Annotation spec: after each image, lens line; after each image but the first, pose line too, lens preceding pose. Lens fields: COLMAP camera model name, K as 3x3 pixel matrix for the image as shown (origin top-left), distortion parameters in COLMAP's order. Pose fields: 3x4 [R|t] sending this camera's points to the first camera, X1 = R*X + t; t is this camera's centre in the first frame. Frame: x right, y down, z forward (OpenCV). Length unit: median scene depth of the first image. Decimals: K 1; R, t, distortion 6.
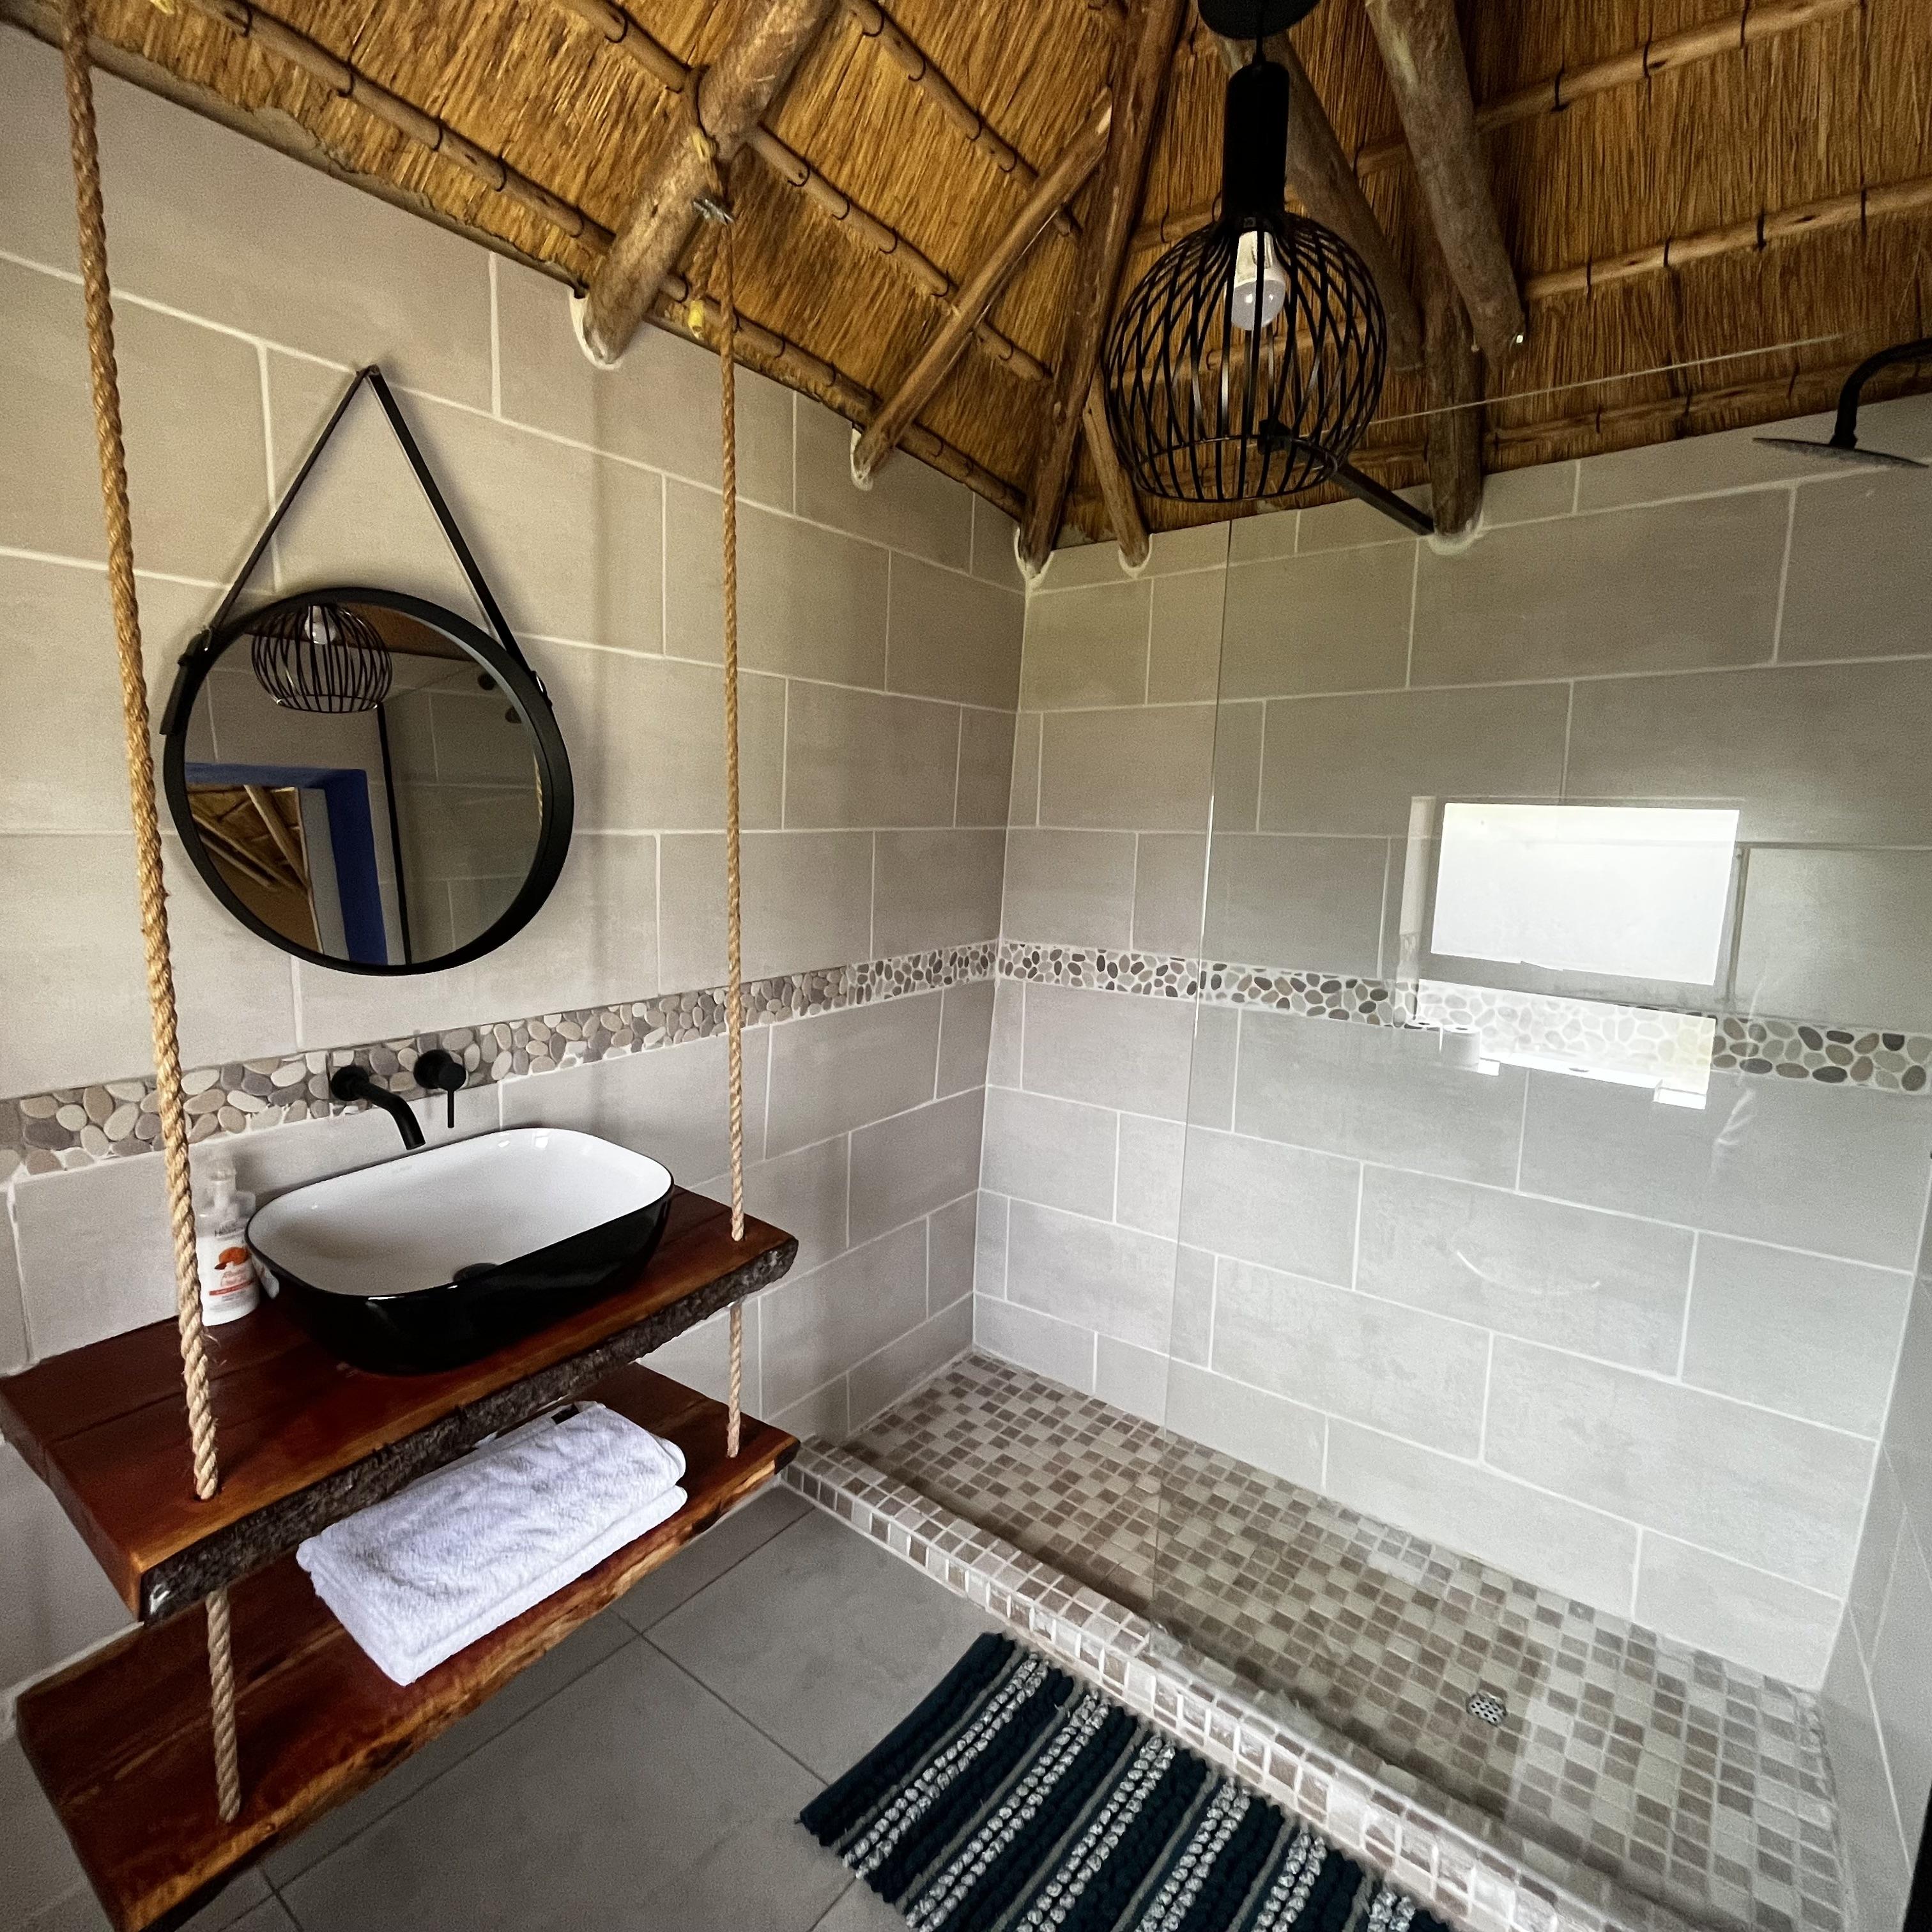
lens RADIAL K [[1030.6, 0, 956.2], [0, 1030.6, 964.2], [0, 0, 1]] dist [-0.006640, 0.000741]
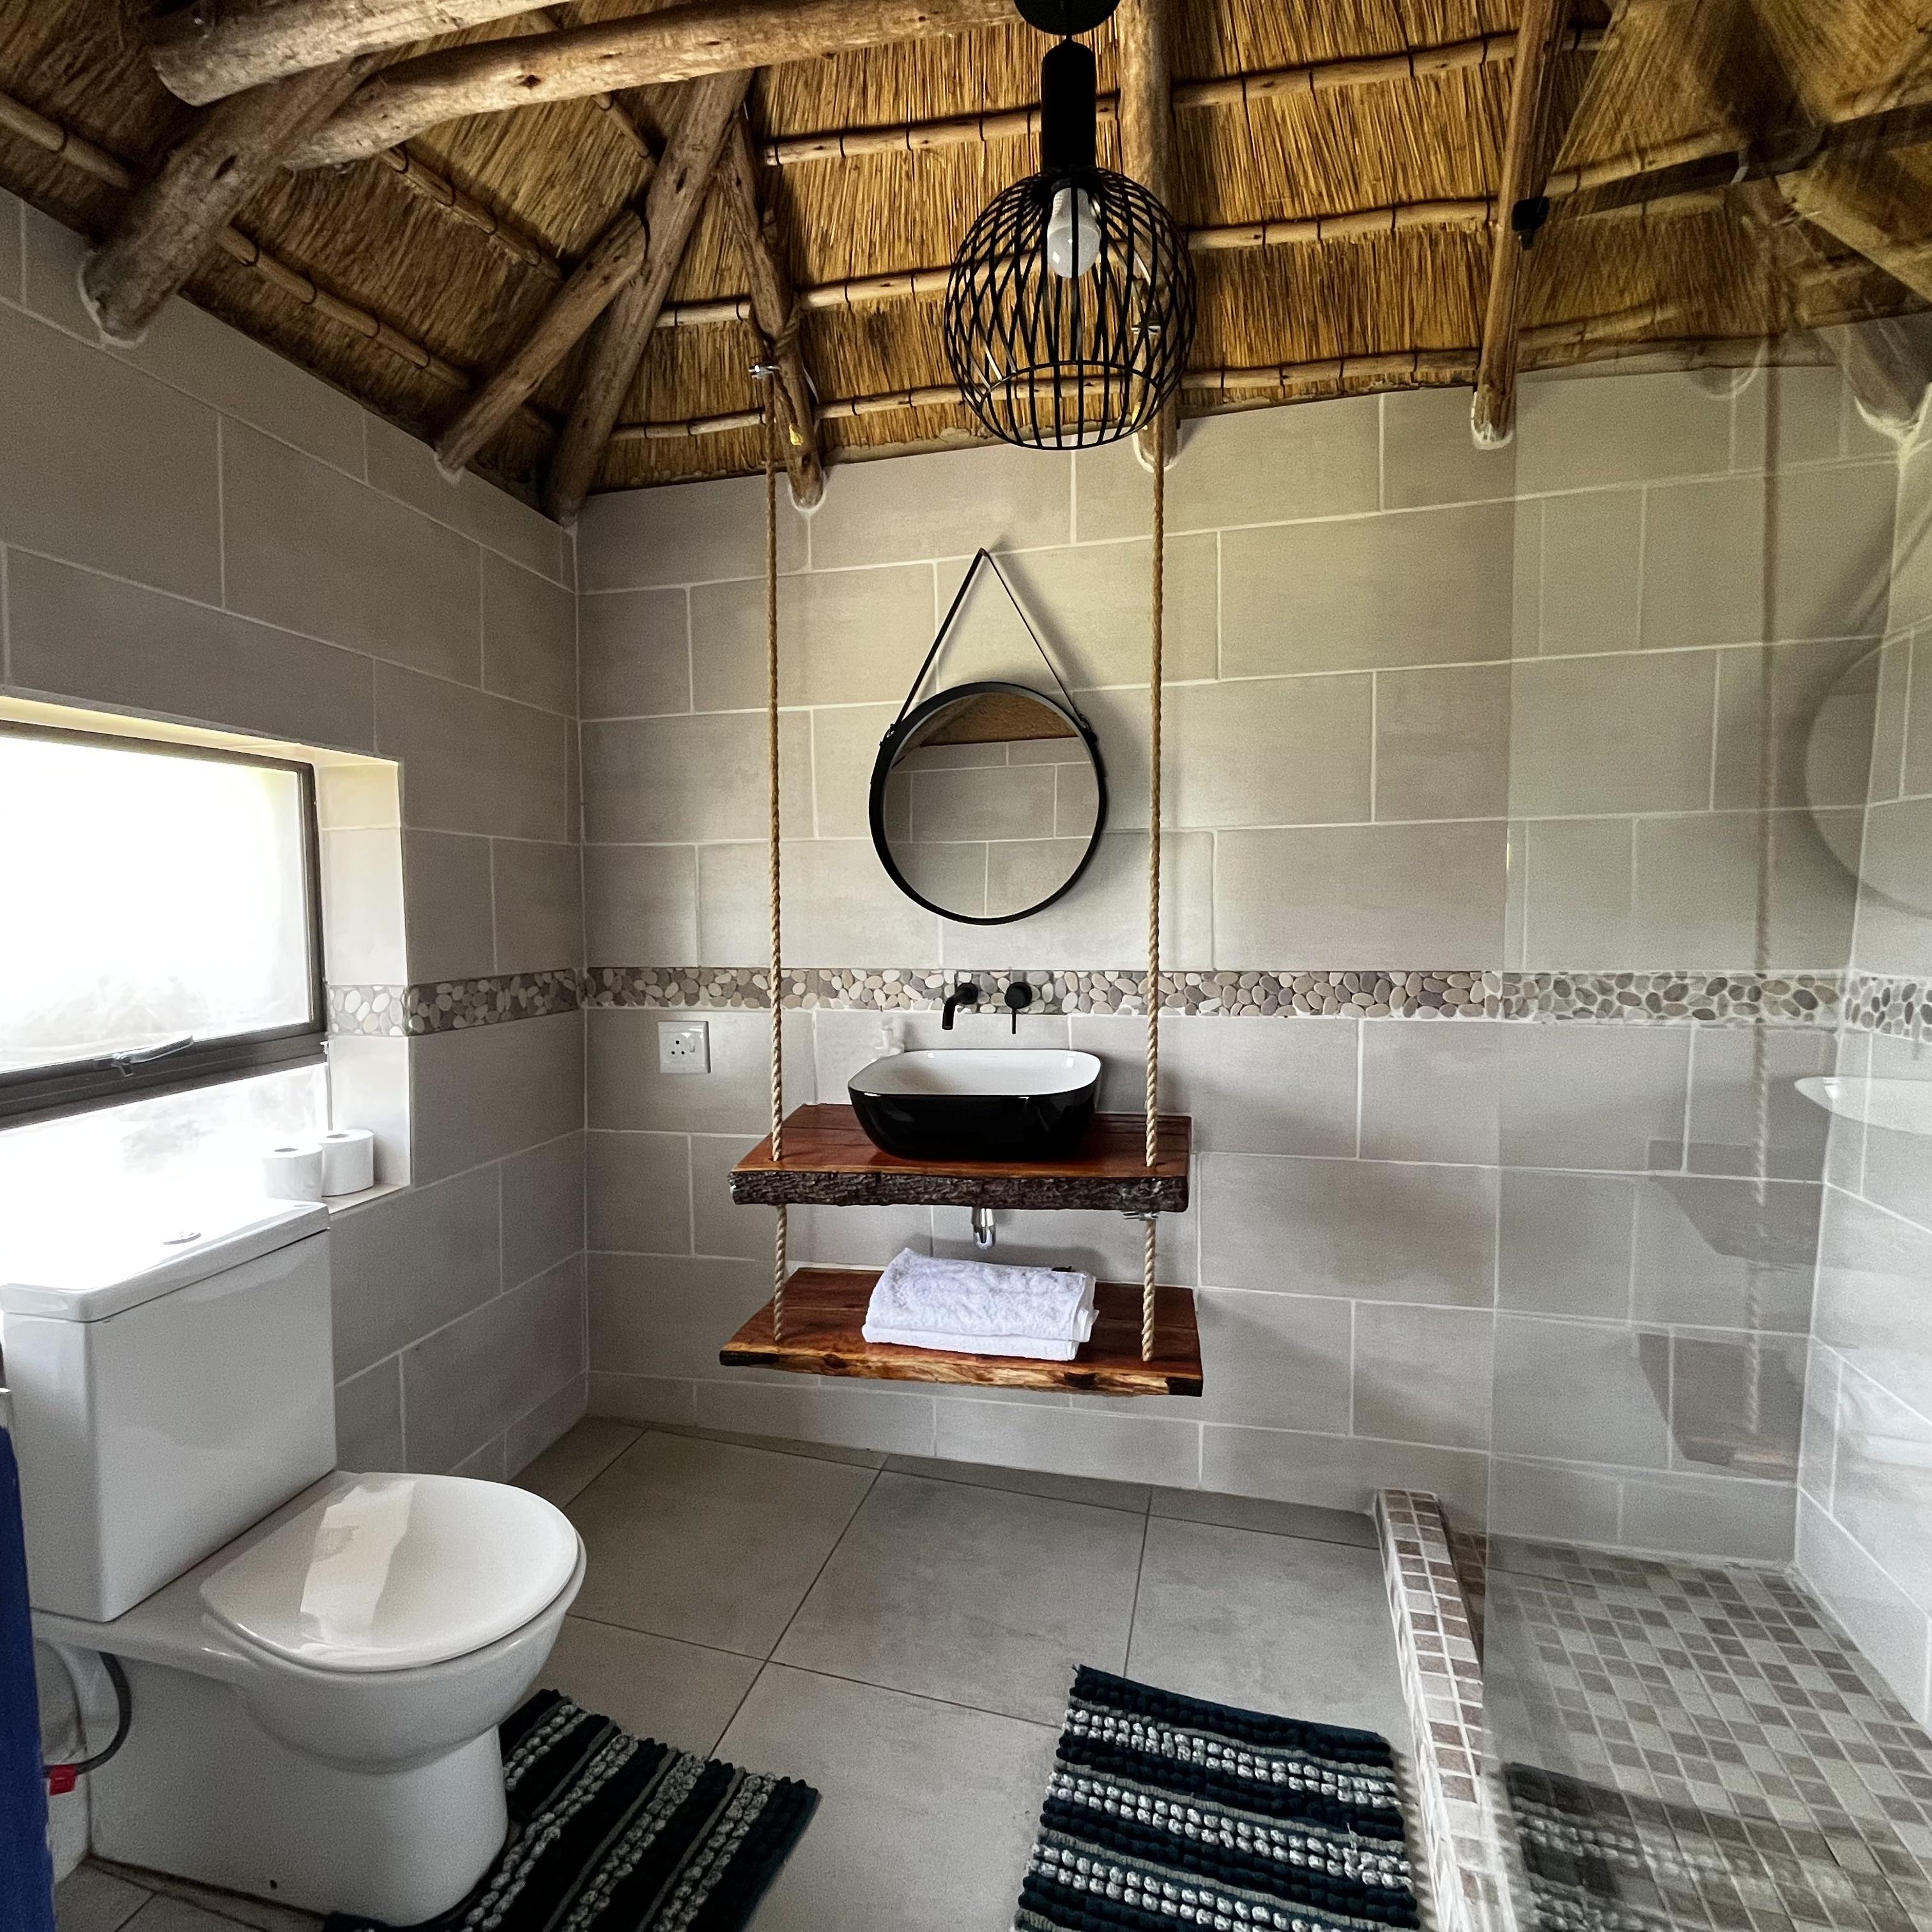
lens RADIAL K [[1036.7, 0, 952.2], [0, 1036.7, 961.2], [0, 0, 1]] dist [-0.002844, -0.000959]
pose [[0.366186, 0.032502, -0.929974, 0.827314], [-0.113033, 0.993543, -0.009784, 0.078670], [0.923651, 0.108701, 0.367495, 0.359284]]
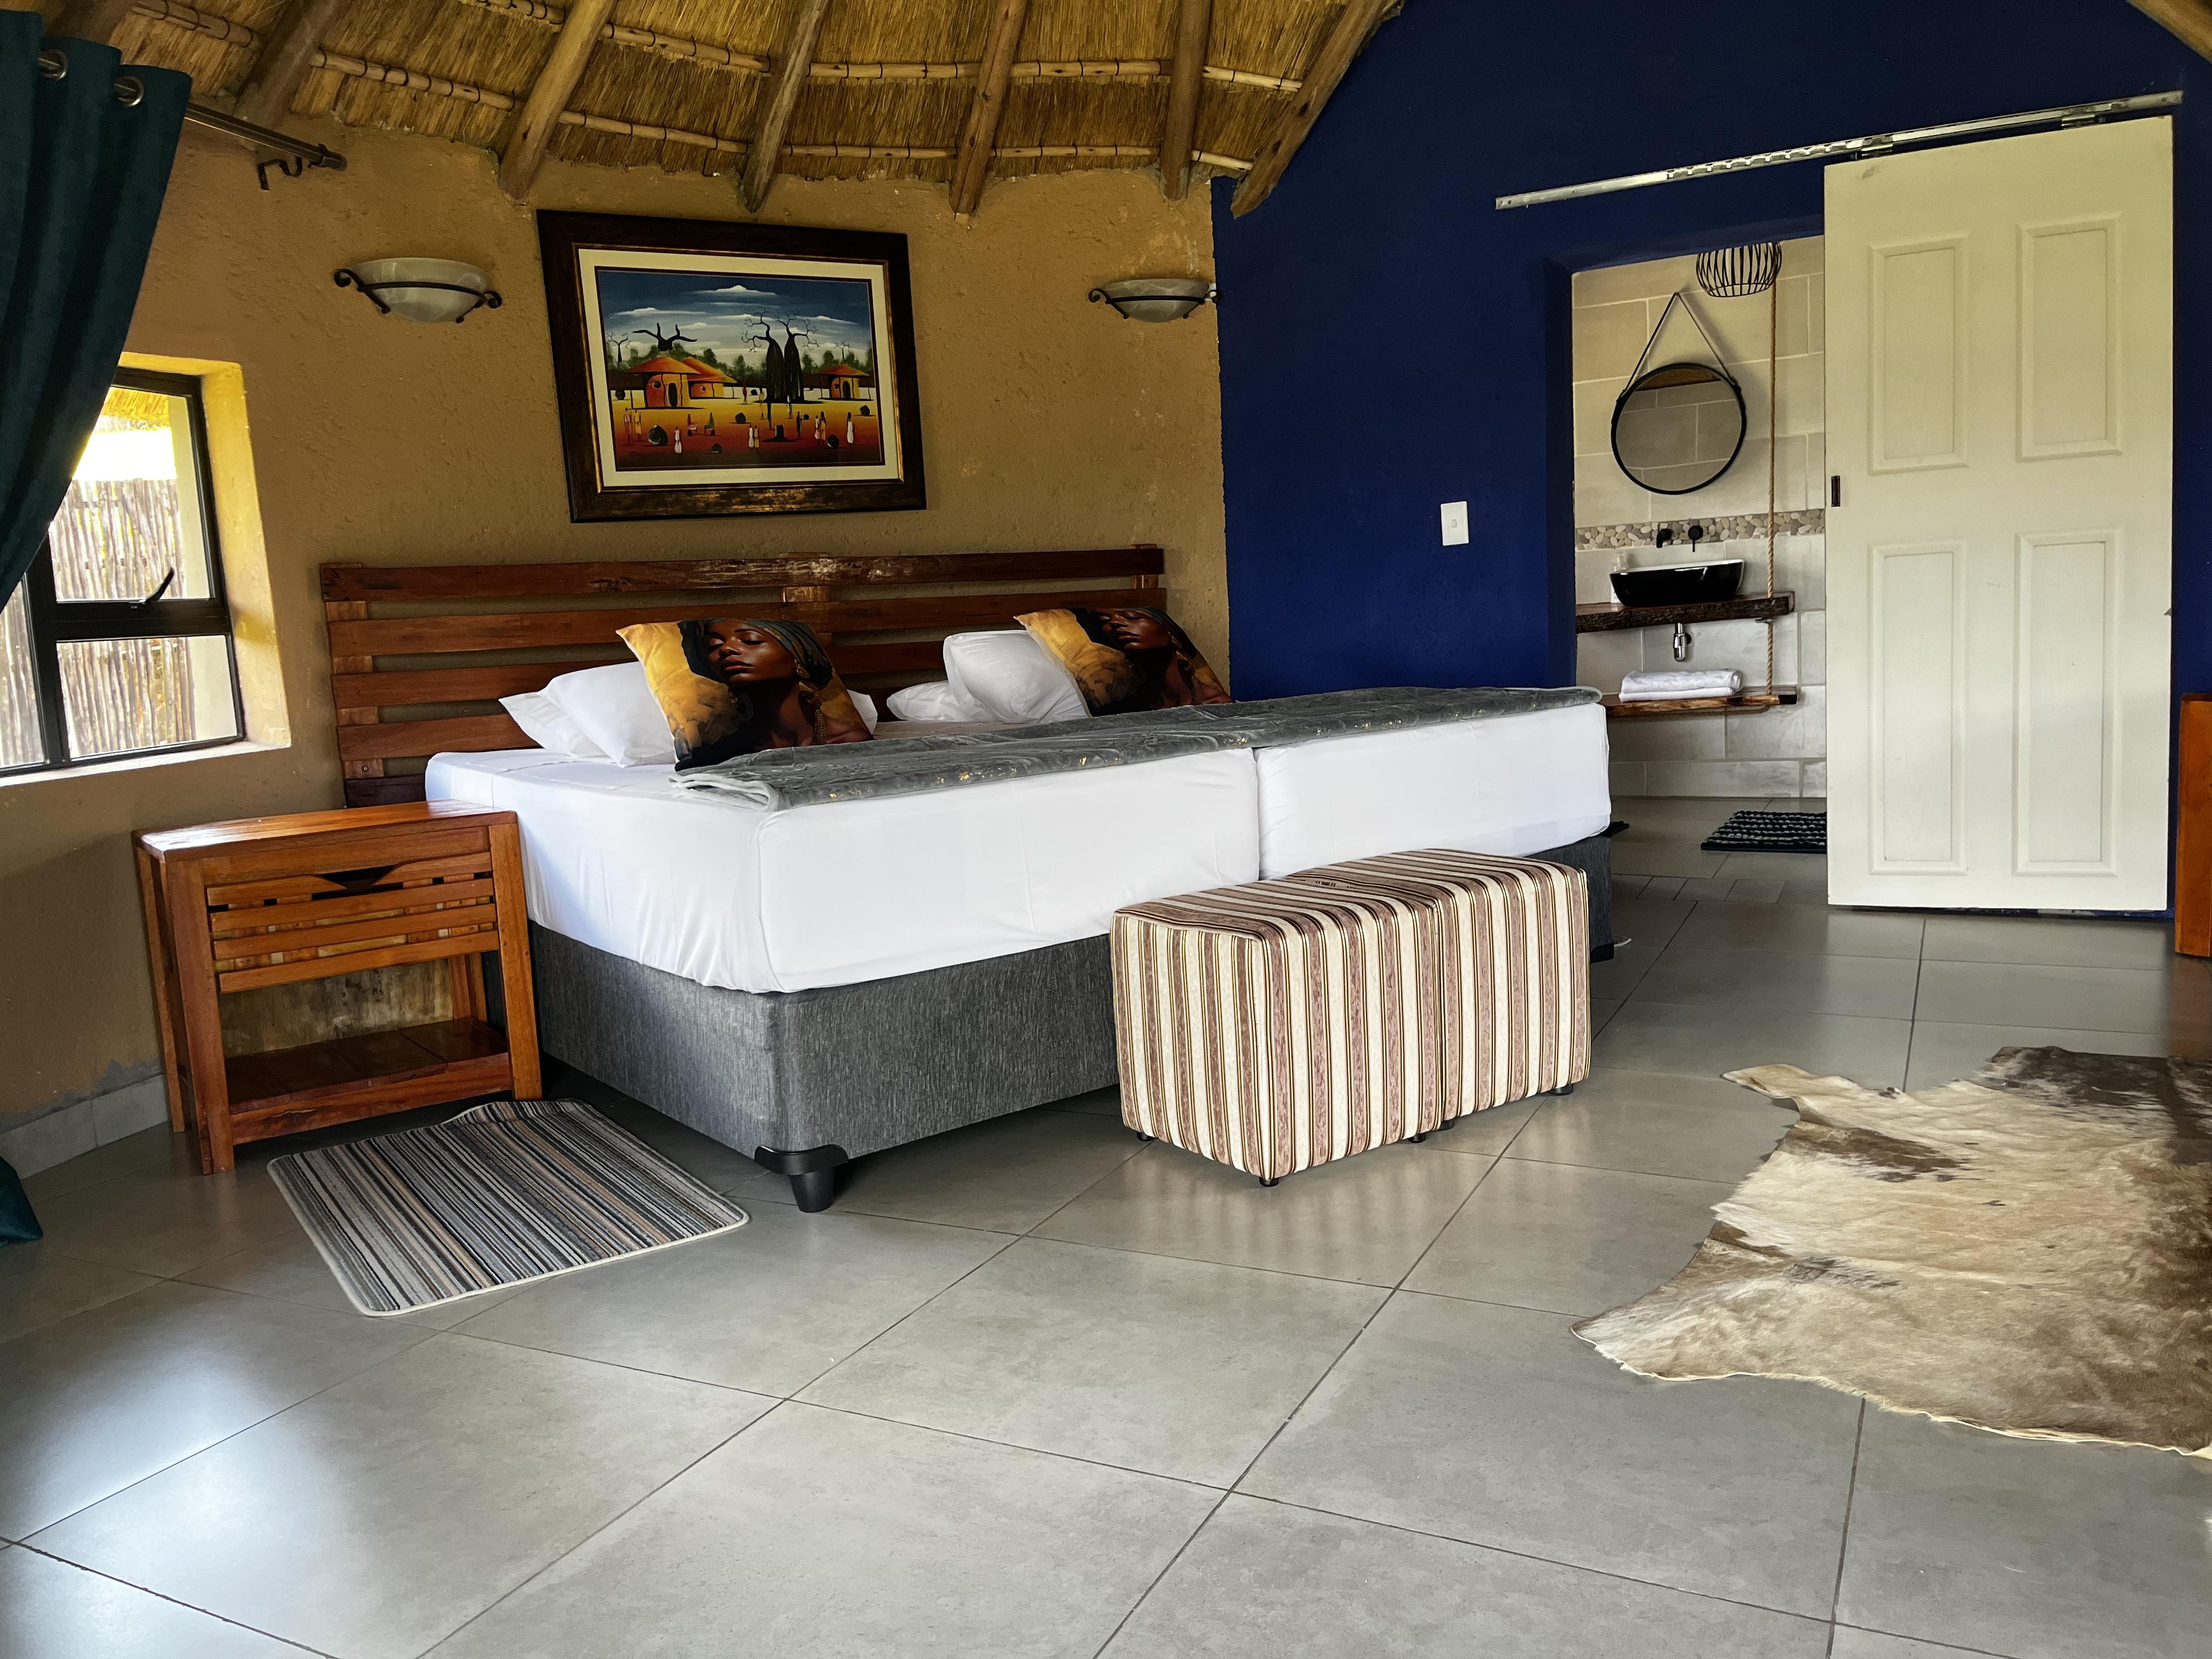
lens RADIAL K [[1672.8, 0, 1100.3], [0, 1672.8, 829.0], [0, 0, 1]] dist [0.023429, -0.013143]
pose [[0.168654, 0.083917, -0.982097, 3.627493], [-0.082847, 0.994050, 0.070712, 0.692677], [0.982187, 0.069437, 0.174603, -1.258873]]
